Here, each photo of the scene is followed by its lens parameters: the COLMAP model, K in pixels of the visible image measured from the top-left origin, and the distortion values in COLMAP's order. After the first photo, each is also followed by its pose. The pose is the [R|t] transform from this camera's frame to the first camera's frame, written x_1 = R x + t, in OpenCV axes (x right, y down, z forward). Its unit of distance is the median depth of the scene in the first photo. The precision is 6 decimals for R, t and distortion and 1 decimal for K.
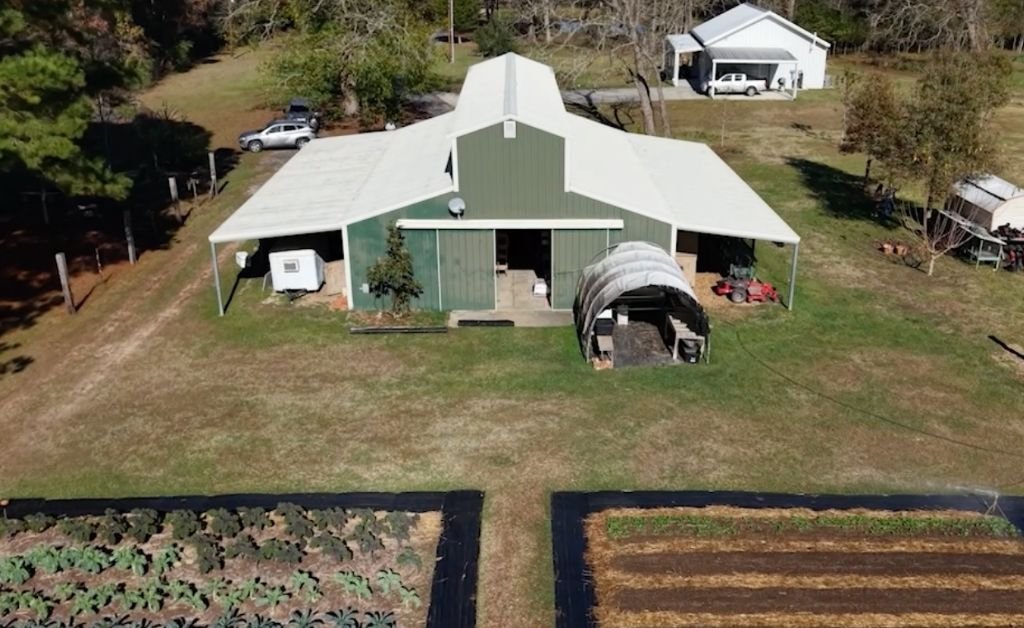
lens RADIAL K [[870.0, 0, 595.3], [0, 870.0, 315.0], [0, 0, 1]] dist [0.046715, -0.013359]
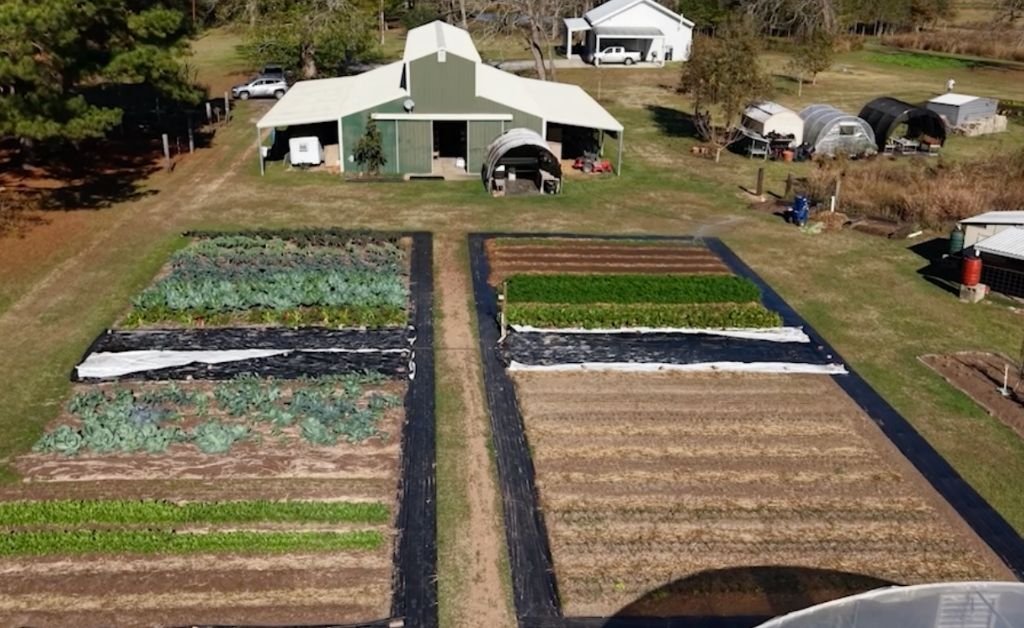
lens RADIAL K [[916.6, 0, 512.7], [0, 916.6, 328.8], [0, 0, 1]] dist [0.112712, -0.169376]
pose [[0.999998, -0.001190, -0.001718, 0.031338], [0.001178, 0.999977, -0.006710, 0.263772], [0.001726, 0.006708, 0.999976, -0.620460]]
